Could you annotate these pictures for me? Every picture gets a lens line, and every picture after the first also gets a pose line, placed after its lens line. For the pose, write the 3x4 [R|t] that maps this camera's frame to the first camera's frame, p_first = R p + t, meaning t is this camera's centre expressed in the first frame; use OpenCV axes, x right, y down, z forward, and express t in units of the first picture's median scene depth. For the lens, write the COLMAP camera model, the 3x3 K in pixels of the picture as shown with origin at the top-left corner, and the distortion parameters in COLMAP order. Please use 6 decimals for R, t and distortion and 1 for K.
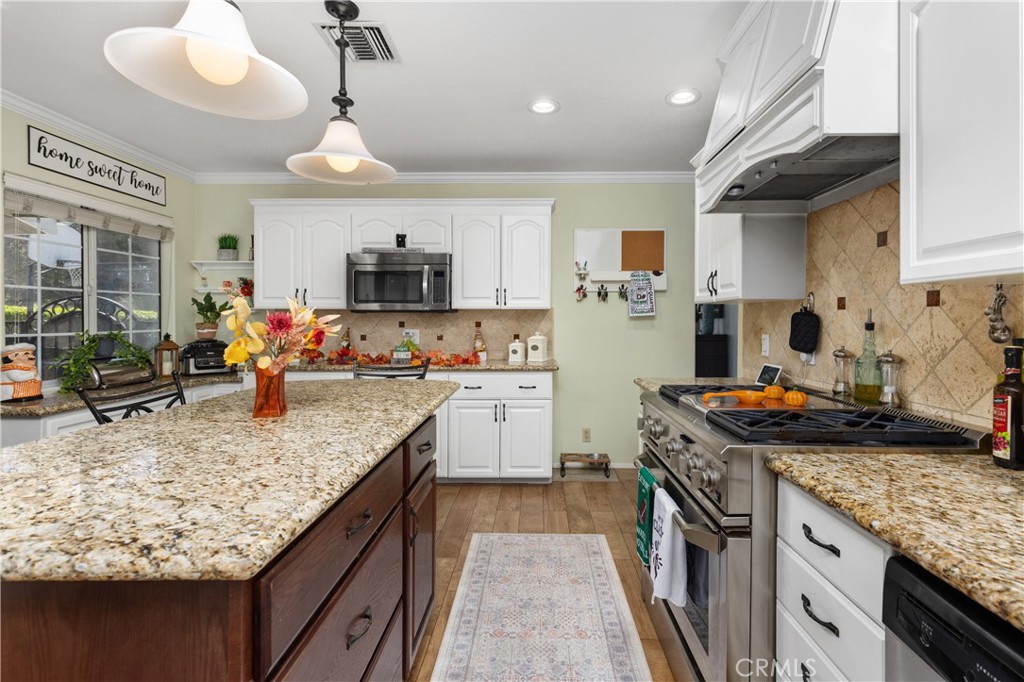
lens RADIAL K [[473.3, 0, 547.1], [0, 473.3, 325.4], [0, 0, 1]] dist [0.008891, -0.001955]
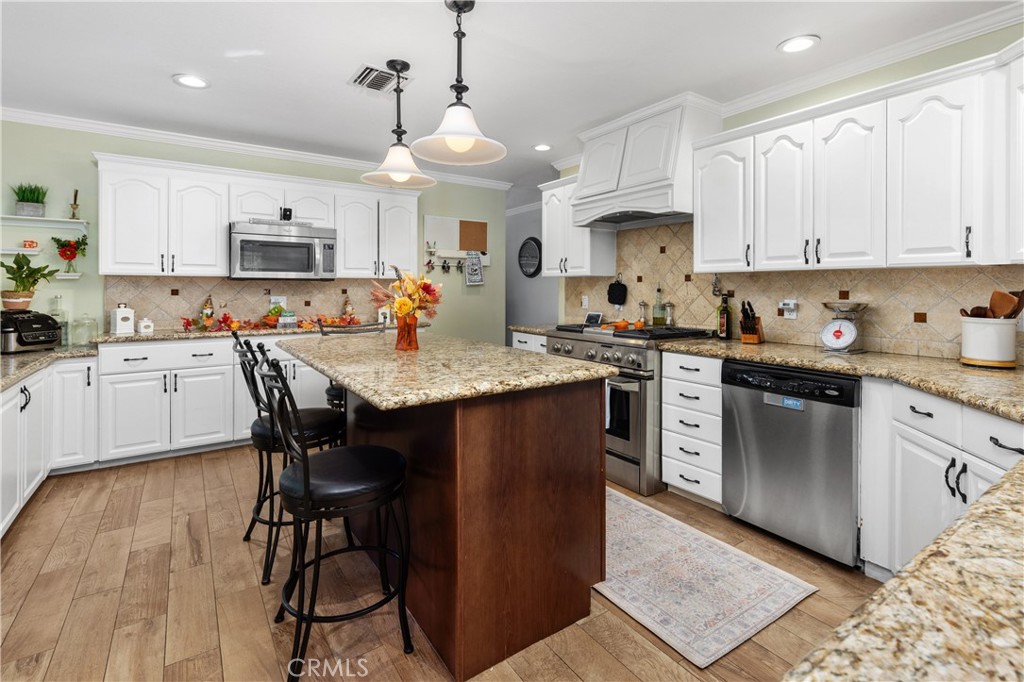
lens RADIAL K [[473.3, 0, 512.0], [0, 473.3, 287.2], [0, 0, 1]] dist [0.008891, -0.001955]
pose [[0.832733, 0.002391, 0.553669, -0.648403], [0.006129, 0.999890, -0.013536, 0.008628], [-0.553641, 0.014665, 0.832627, -0.252444]]
